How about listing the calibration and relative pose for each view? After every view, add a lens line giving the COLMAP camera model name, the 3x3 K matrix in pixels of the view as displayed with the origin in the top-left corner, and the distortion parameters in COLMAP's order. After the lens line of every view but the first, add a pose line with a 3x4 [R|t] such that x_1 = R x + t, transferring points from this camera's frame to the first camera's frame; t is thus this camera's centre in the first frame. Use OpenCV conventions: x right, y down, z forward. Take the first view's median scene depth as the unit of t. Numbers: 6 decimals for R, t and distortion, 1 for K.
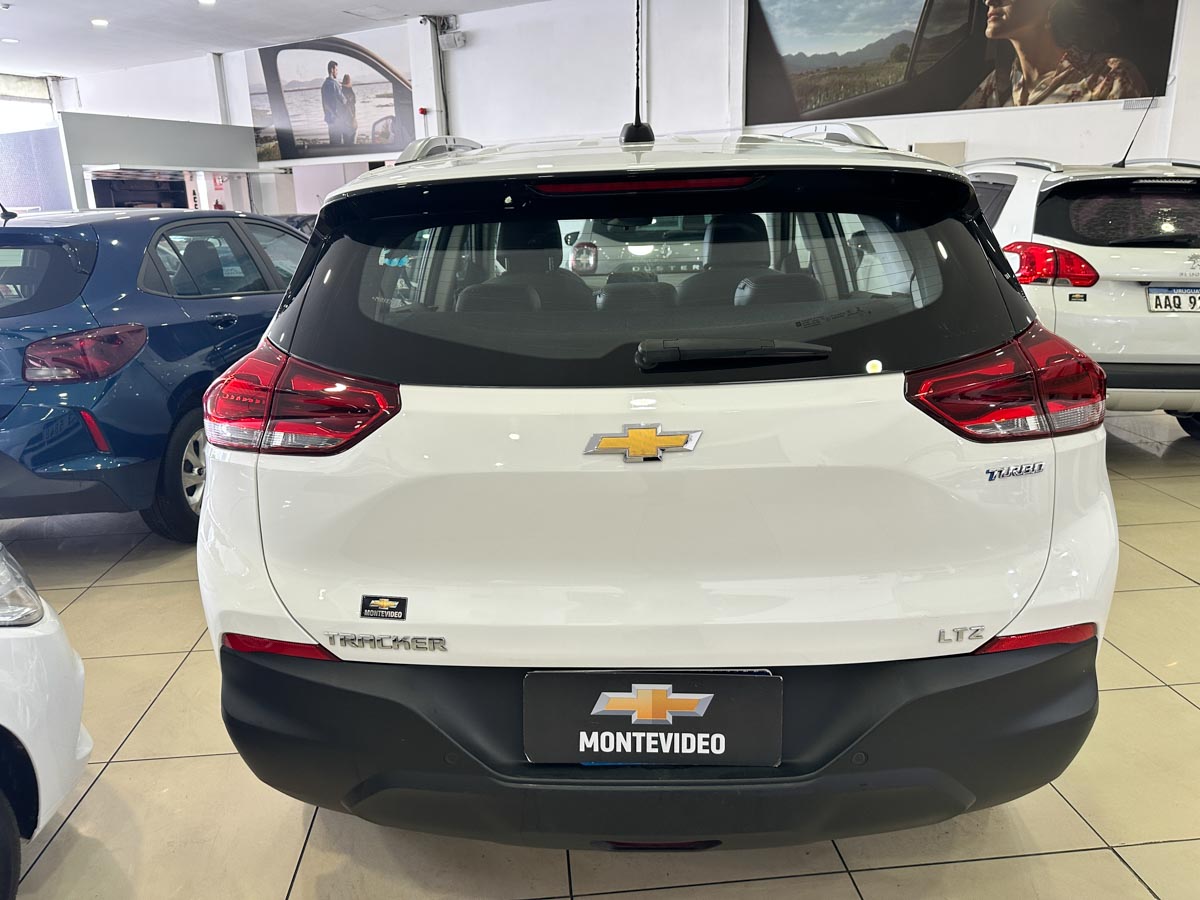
lens RADIAL K [[862.7, 0, 600.0], [0, 862.7, 450.0], [0, 0, 1]] dist [0.022418, -0.029644]
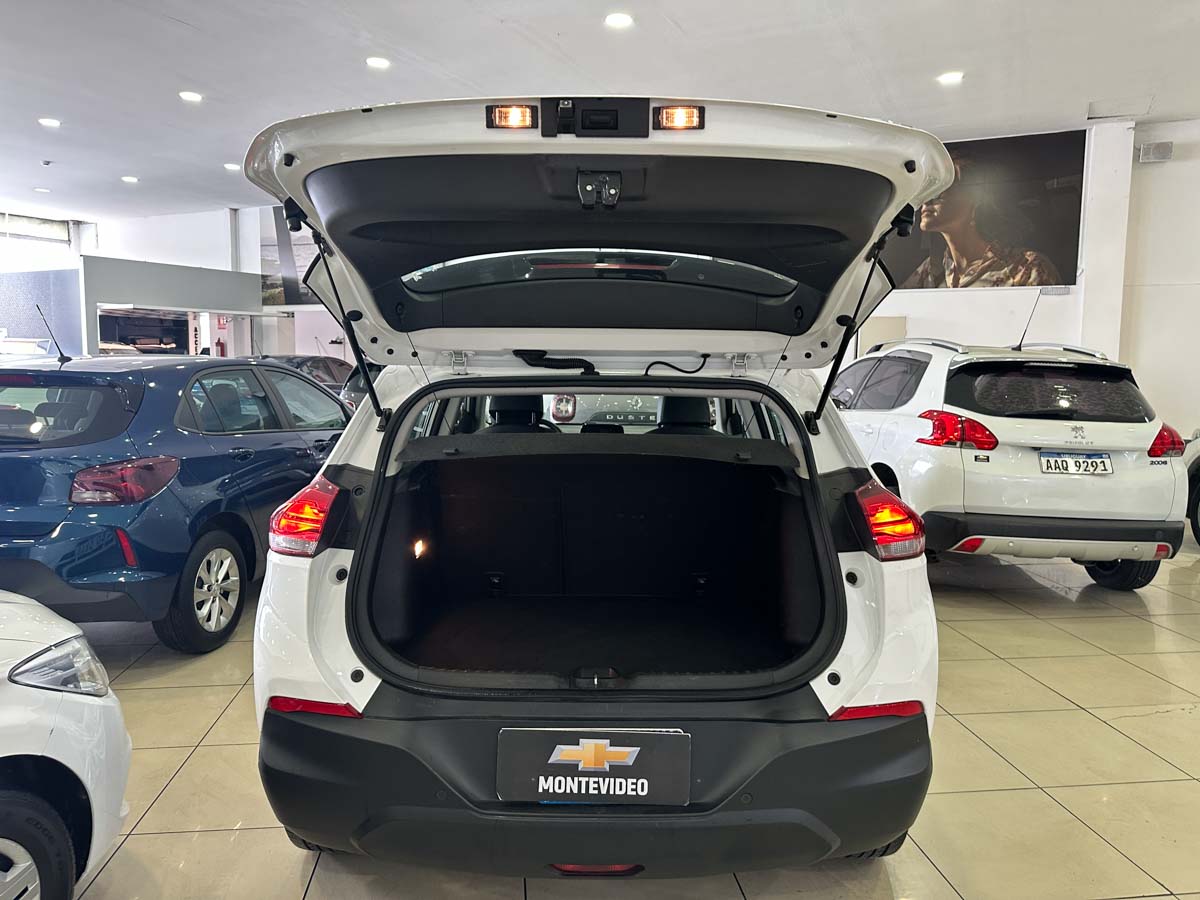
lens RADIAL K [[862.7, 0, 600.0], [0, 862.7, 450.0], [0, 0, 1]] dist [0.022418, -0.029644]
pose [[0.999216, 0.031951, 0.023367, 0.008312], [-0.027767, 0.986484, -0.161486, 0.015934], [-0.028211, 0.160711, 0.986598, -0.144008]]
